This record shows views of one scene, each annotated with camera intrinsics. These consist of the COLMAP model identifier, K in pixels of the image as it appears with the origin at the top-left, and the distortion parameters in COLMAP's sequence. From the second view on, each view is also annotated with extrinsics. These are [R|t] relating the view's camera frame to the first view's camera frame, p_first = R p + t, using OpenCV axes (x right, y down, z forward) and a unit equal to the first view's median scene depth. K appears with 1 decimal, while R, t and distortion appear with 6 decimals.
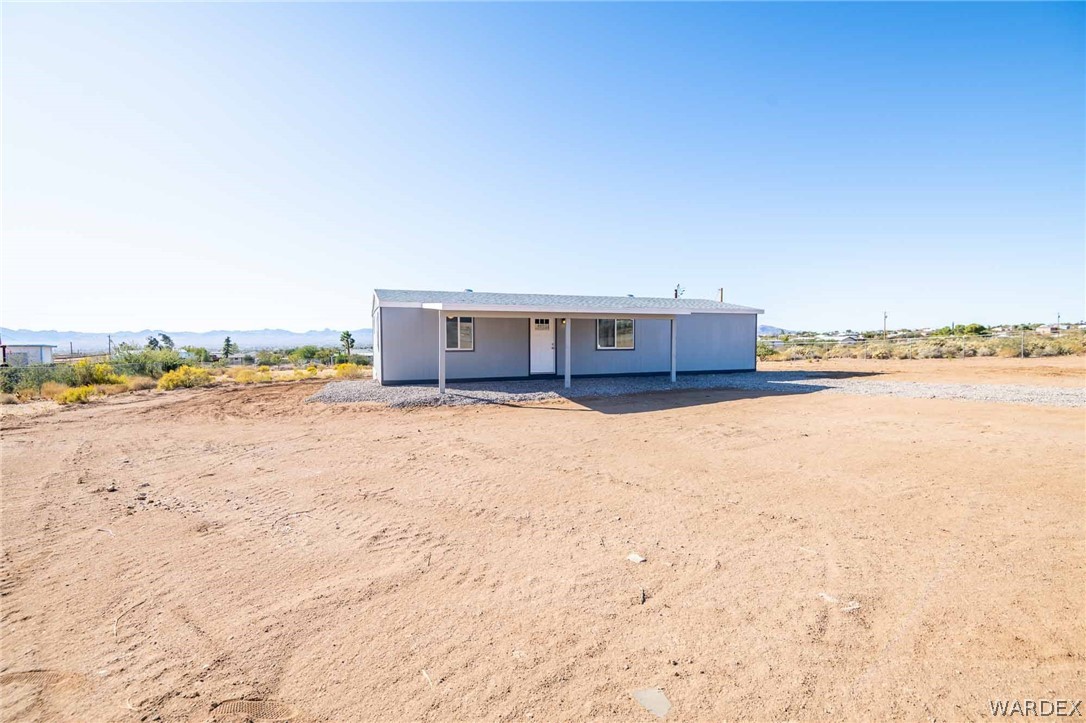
lens RADIAL K [[499.3, 0, 543.7], [0, 499.3, 346.9], [0, 0, 1]] dist [0.032352, -0.023126]
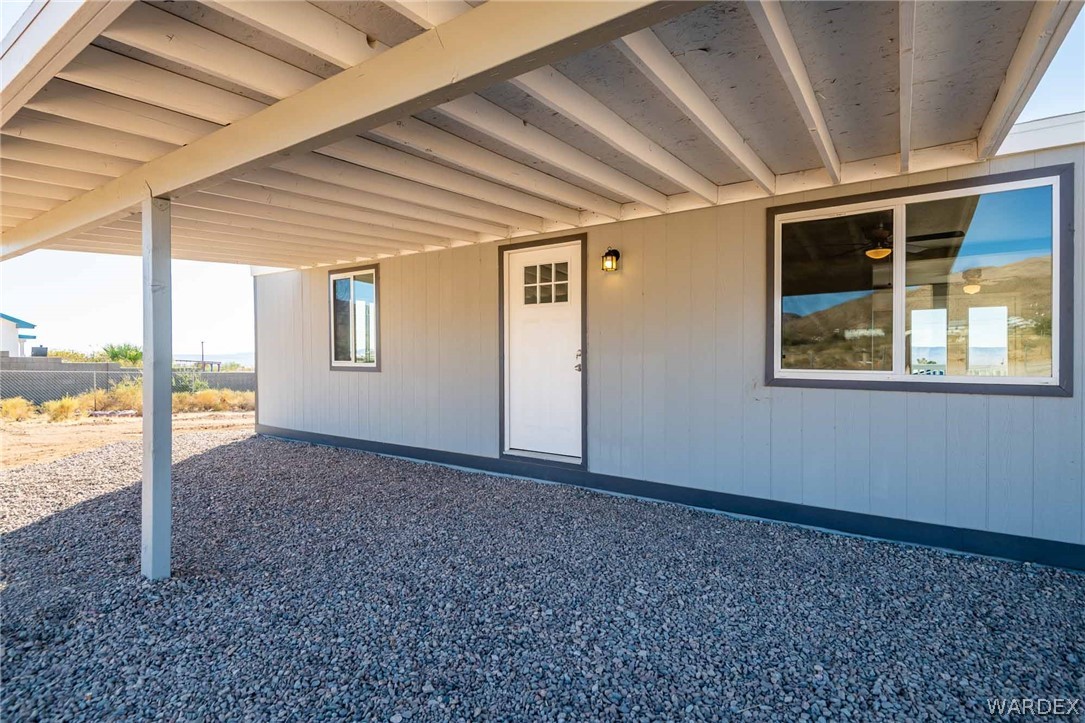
lens RADIAL K [[522.4, 0, 542.5], [0, 522.4, 361.5], [0, 0, 1]] dist [0.004487, 0.000449]
pose [[0.562194, 0.010138, -0.826943, 0.211886], [-0.020088, 0.999797, -0.001400, 0.000068], [0.826761, 0.017399, 0.562284, 0.735978]]
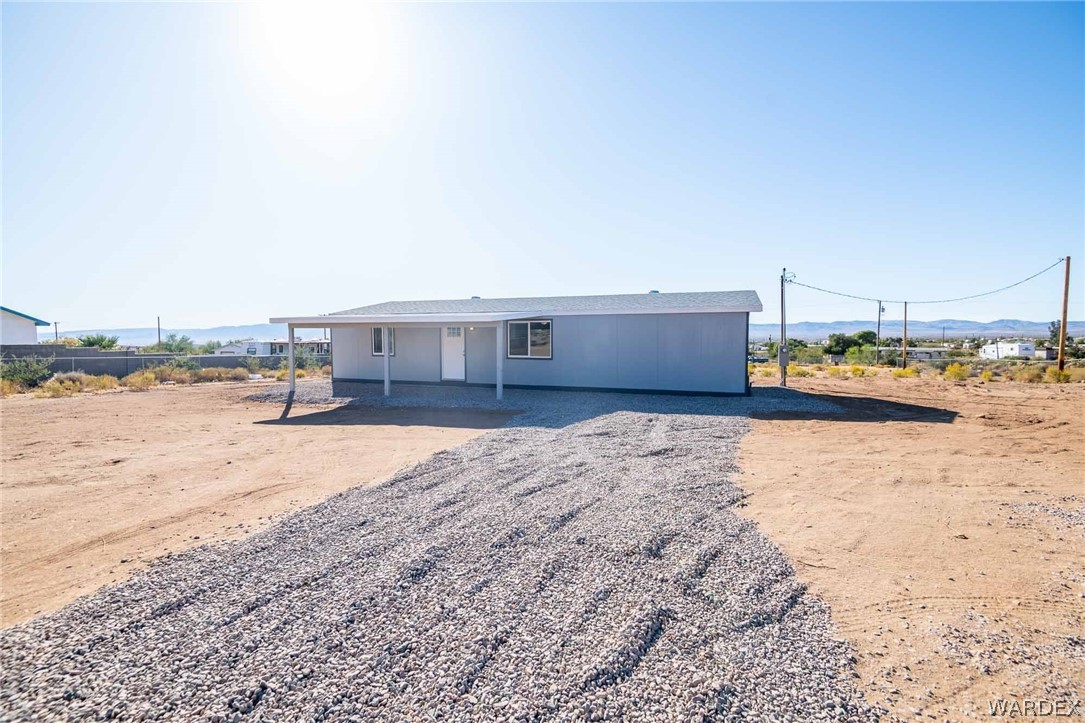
lens RADIAL K [[498.8, 0, 543.2], [0, 498.8, 346.9], [0, 0, 1]] dist [0.032352, -0.023126]
pose [[0.745145, 0.016876, -0.666688, 0.708398], [-0.012096, 0.999857, 0.011790, -0.024389], [0.666792, -0.000721, 0.745243, 0.326544]]
